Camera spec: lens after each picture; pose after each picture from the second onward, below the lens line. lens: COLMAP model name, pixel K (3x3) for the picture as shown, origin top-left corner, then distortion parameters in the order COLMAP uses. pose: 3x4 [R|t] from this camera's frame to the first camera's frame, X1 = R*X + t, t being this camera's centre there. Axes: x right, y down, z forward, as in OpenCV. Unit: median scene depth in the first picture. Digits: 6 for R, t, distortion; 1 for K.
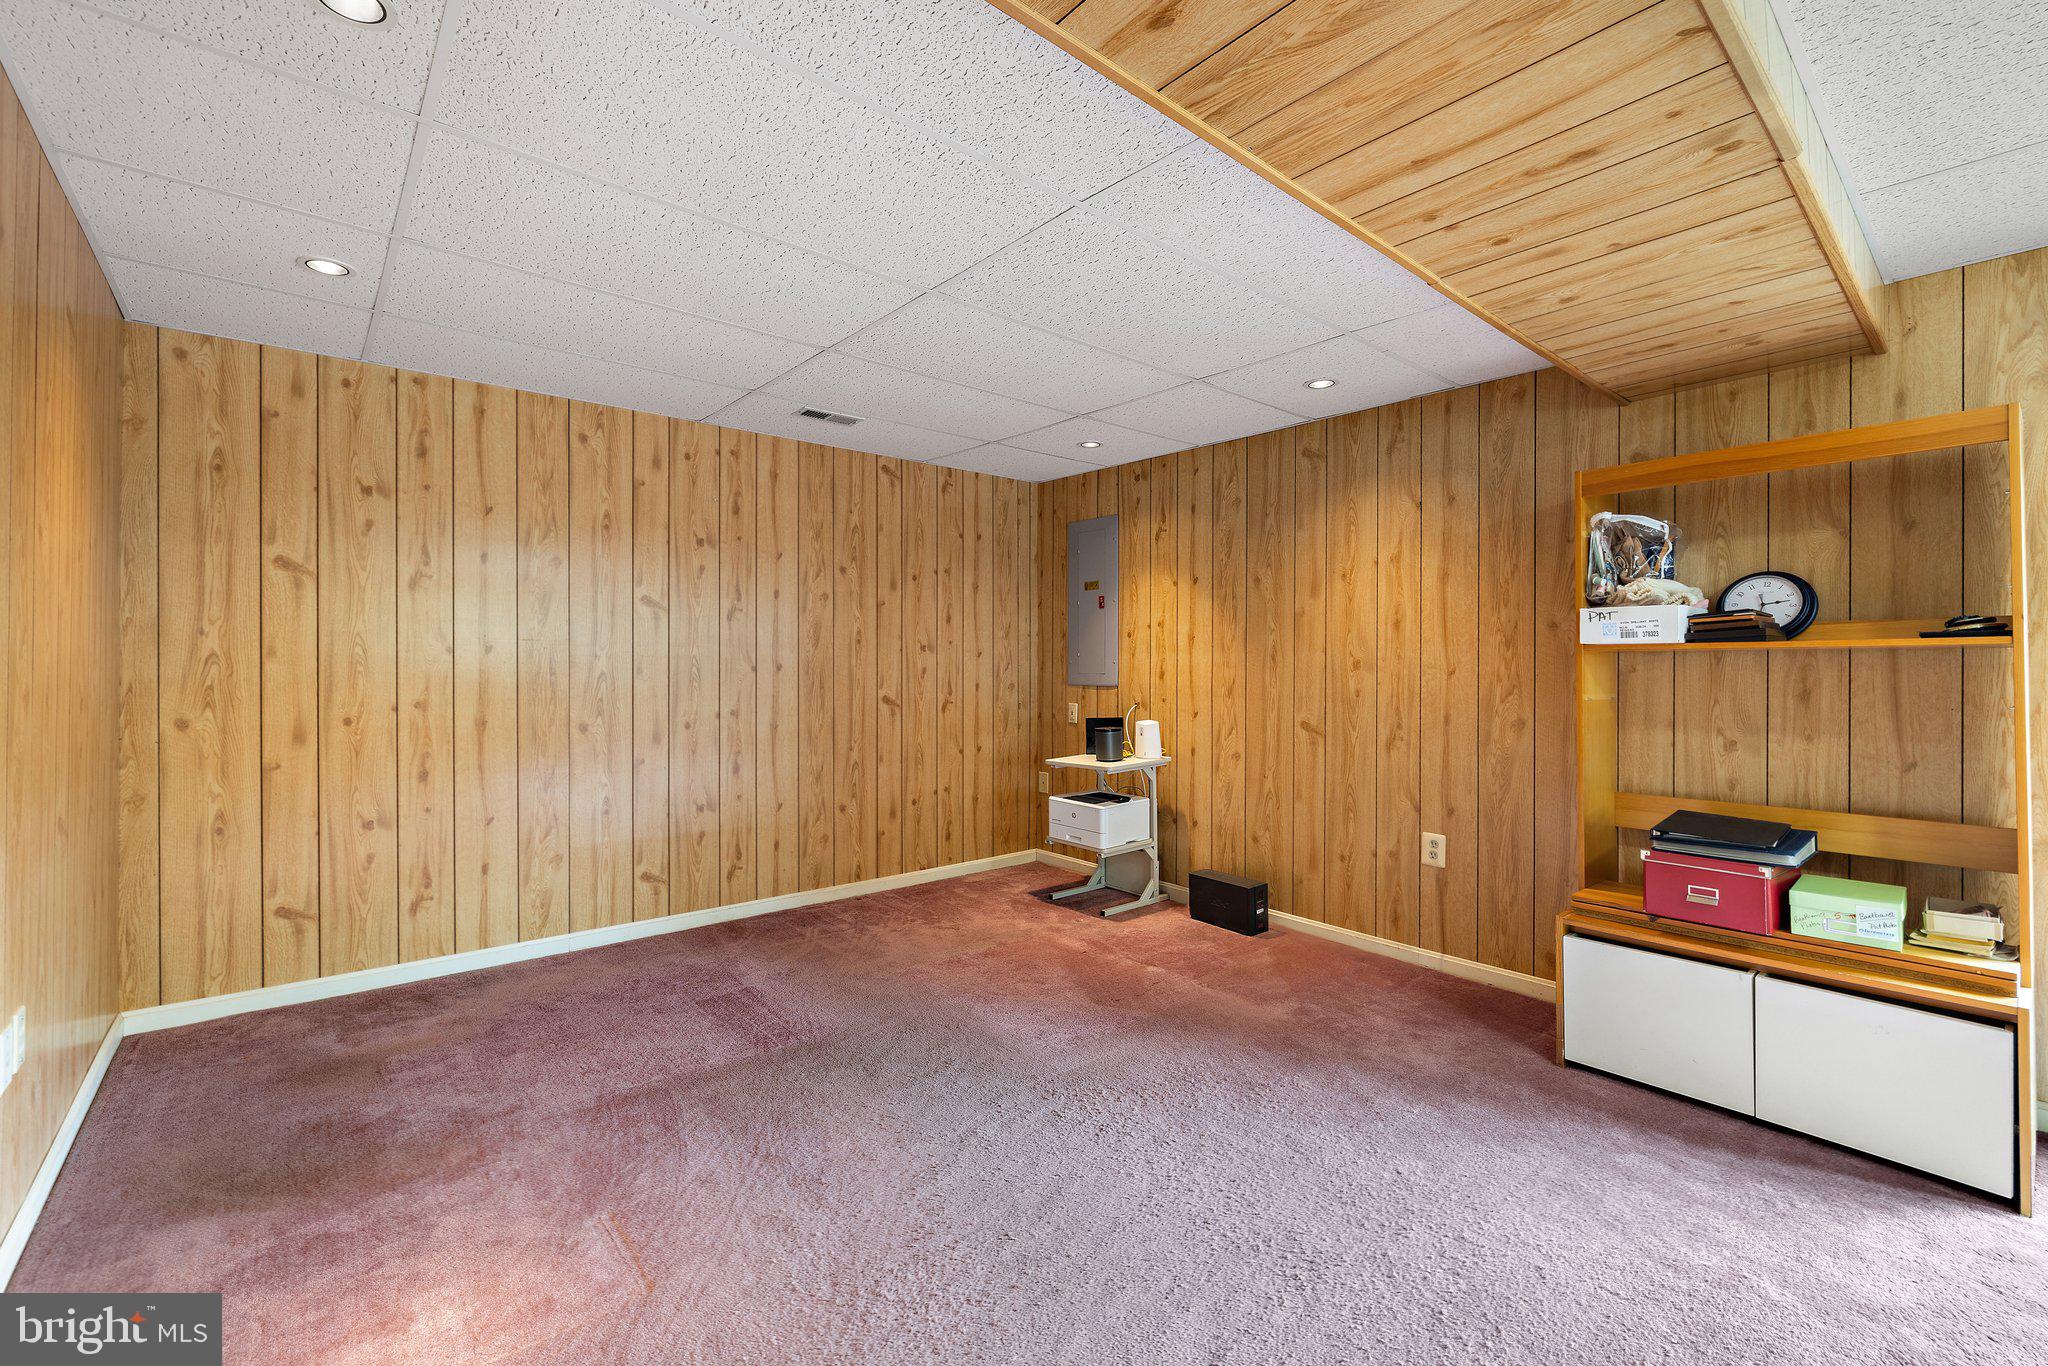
lens RADIAL K [[868.1, 0, 1024.7], [0, 868.1, 674.3], [0, 0, 1]] dist [0.002171, 0.000270]
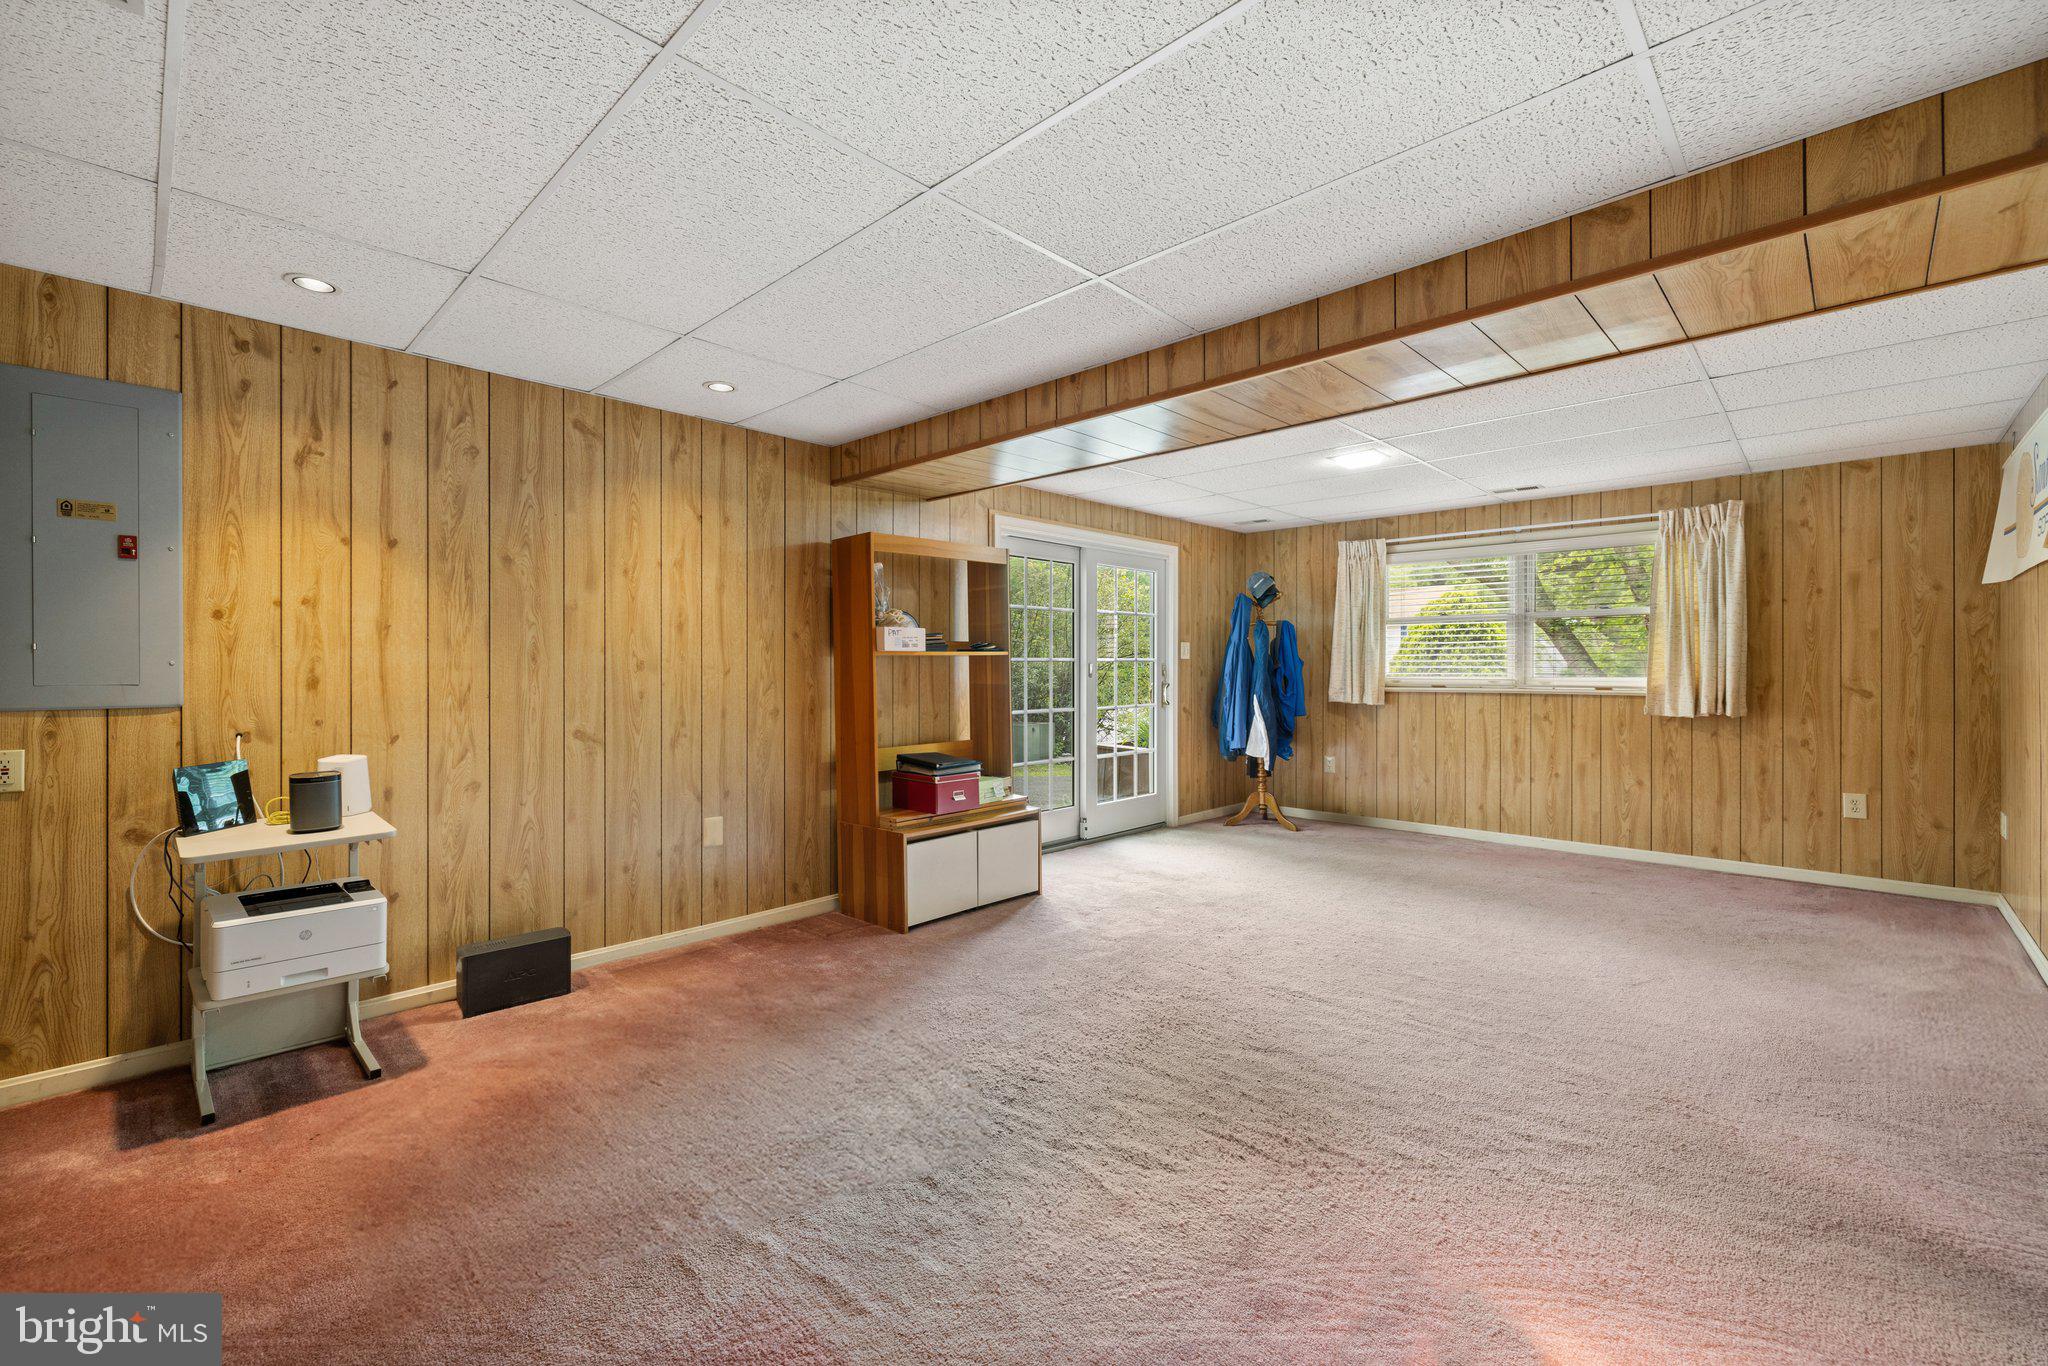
lens RADIAL K [[868.1, 0, 1017.4], [0, 868.1, 667.8], [0, 0, 1]] dist [0.002171, 0.000270]
pose [[-0.102204, -0.009909, 0.994714, -0.604884], [0.008524, 0.999905, 0.010837, -0.014709], [-0.994727, 0.009586, -0.102109, 0.653460]]
